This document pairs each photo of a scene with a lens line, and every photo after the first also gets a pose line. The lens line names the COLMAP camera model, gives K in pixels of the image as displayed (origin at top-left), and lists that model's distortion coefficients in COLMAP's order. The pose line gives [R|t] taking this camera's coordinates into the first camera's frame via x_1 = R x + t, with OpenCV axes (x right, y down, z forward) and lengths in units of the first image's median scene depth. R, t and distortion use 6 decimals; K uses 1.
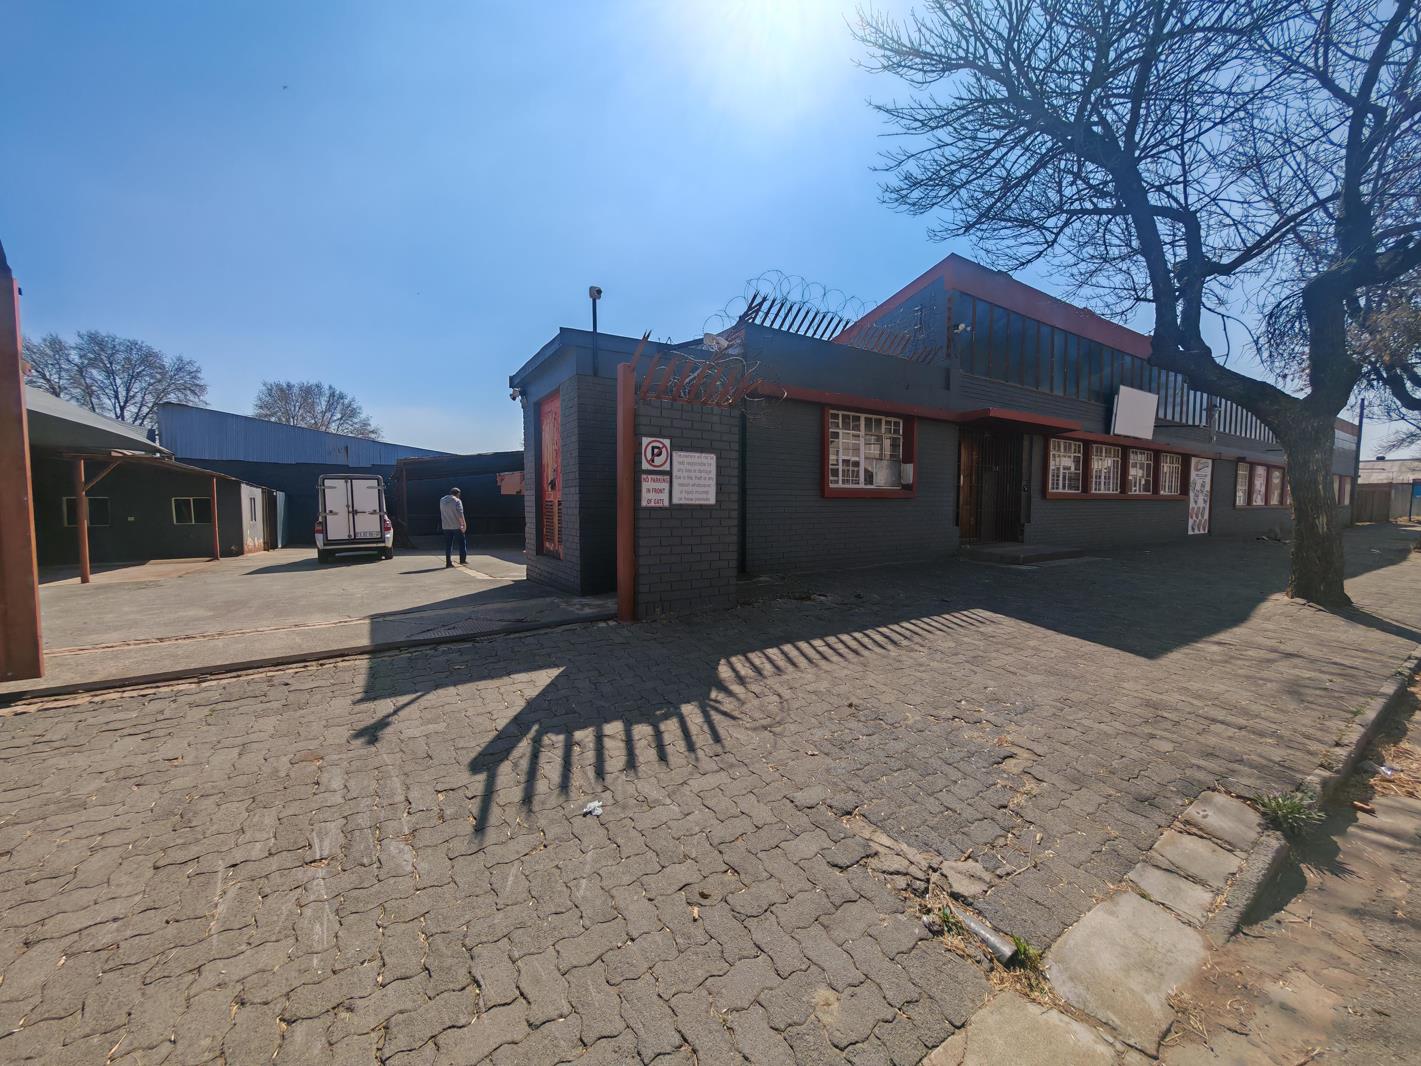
lens RADIAL K [[526.3, 0, 709.7], [0, 526.3, 526.7], [0, 0, 1]] dist [-0.002532, -0.000034]
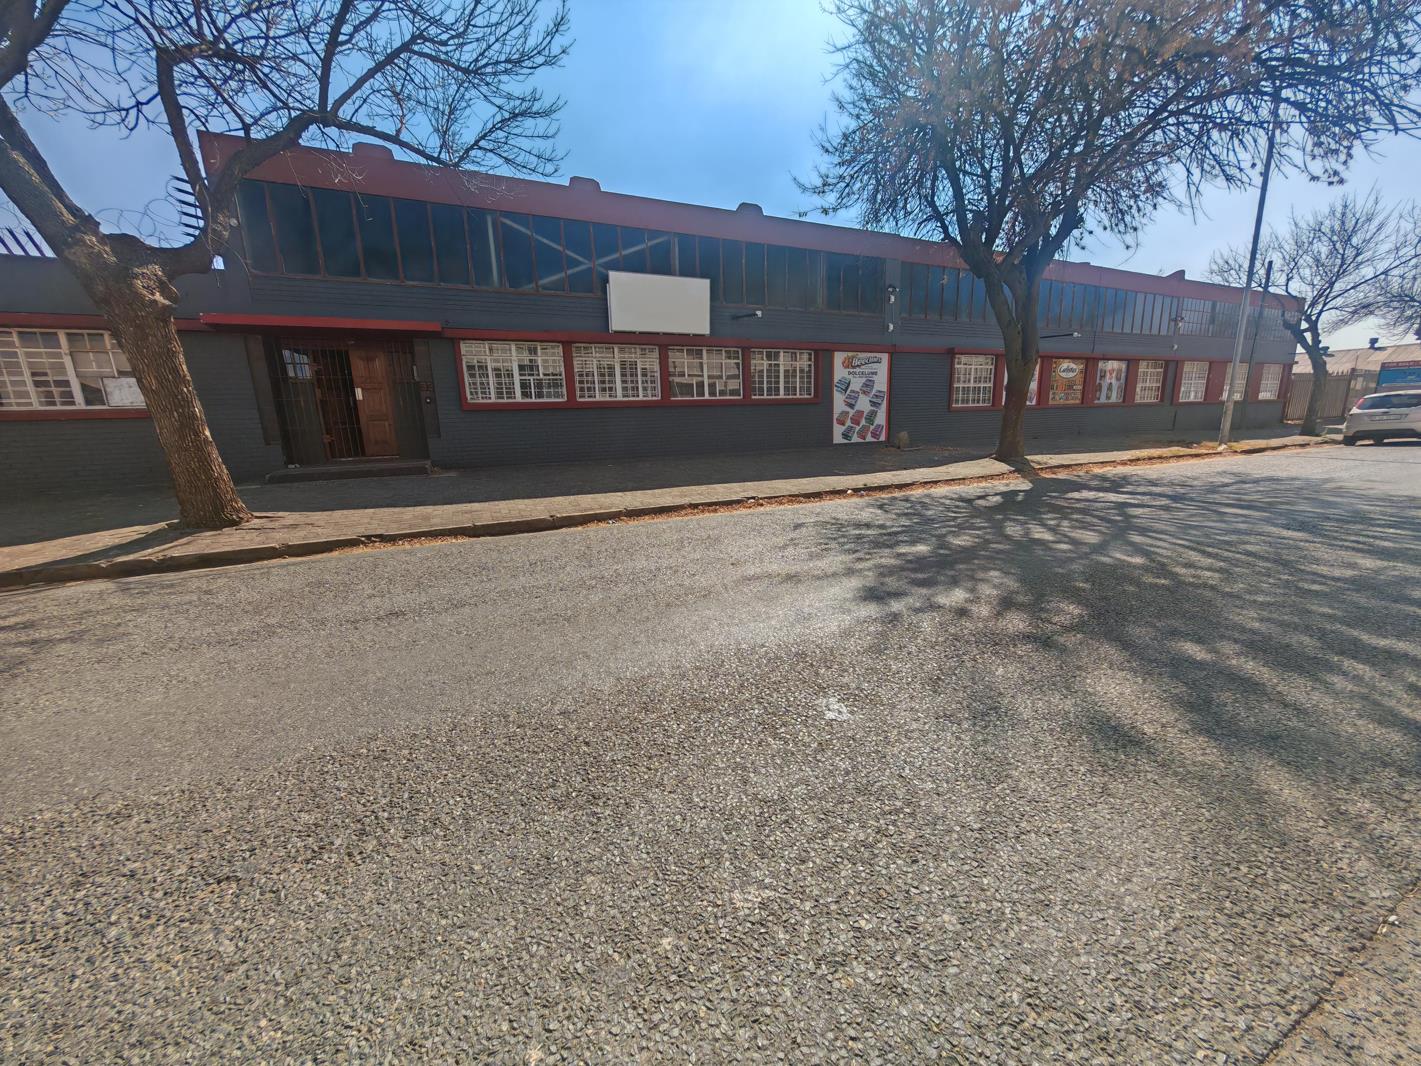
lens RADIAL K [[526.3, 0, 709.7], [0, 526.3, 526.7], [0, 0, 1]] dist [-0.002532, -0.000034]
pose [[0.990411, -0.004157, -0.138092, 0.824369], [0.025202, 0.988212, 0.151004, 0.014896], [0.135836, -0.153036, 0.978840, 0.083347]]
